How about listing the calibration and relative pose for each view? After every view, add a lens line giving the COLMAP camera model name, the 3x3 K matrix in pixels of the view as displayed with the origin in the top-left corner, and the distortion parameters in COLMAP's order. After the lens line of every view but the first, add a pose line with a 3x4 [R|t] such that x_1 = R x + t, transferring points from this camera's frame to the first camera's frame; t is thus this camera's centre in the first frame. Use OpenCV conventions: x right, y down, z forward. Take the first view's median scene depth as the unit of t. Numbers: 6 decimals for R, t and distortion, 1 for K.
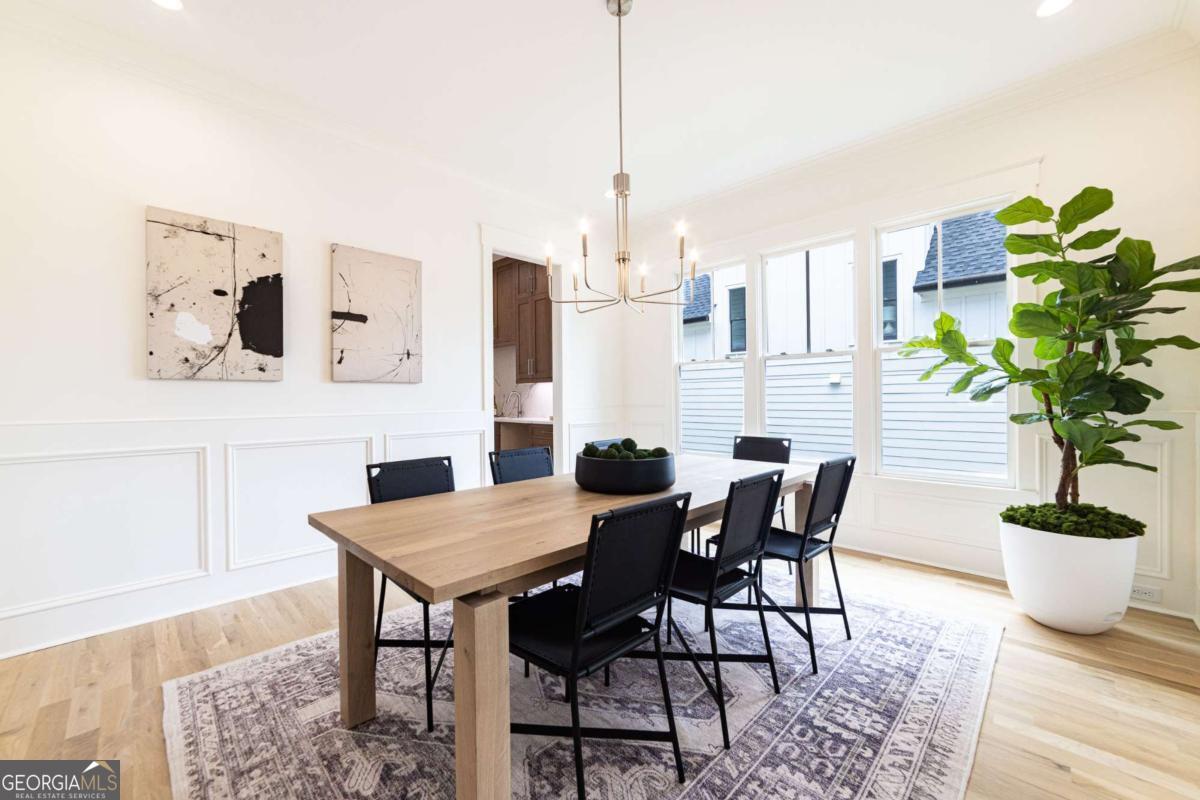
lens RADIAL K [[474.9, 0, 593.3], [0, 474.9, 399.3], [0, 0, 1]] dist [-0.011874, 0.003730]
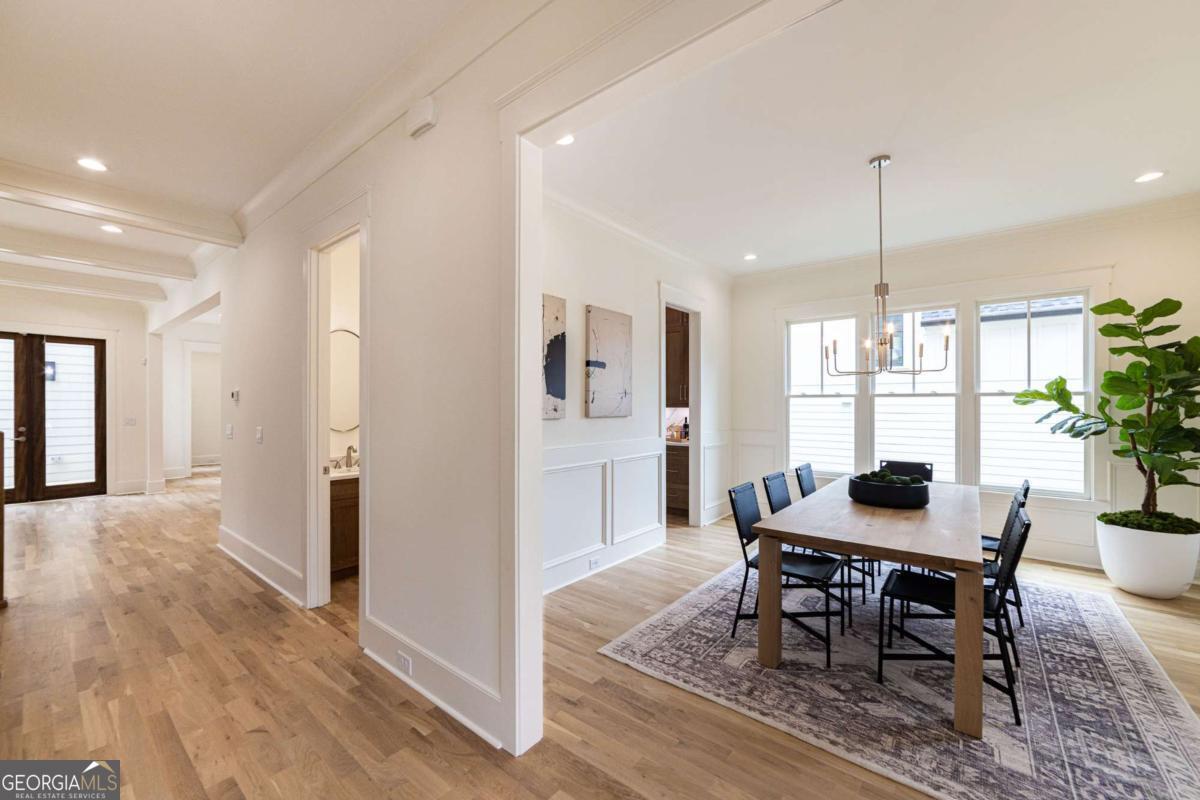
lens RADIAL K [[474.9, 0, 593.9], [0, 474.9, 404.4], [0, 0, 1]] dist [-0.011874, 0.003730]
pose [[0.995751, 0.010240, 0.091513, -0.840350], [-0.009960, 0.999944, -0.003506, -0.087474], [-0.091544, 0.002580, 0.995798, -0.300158]]
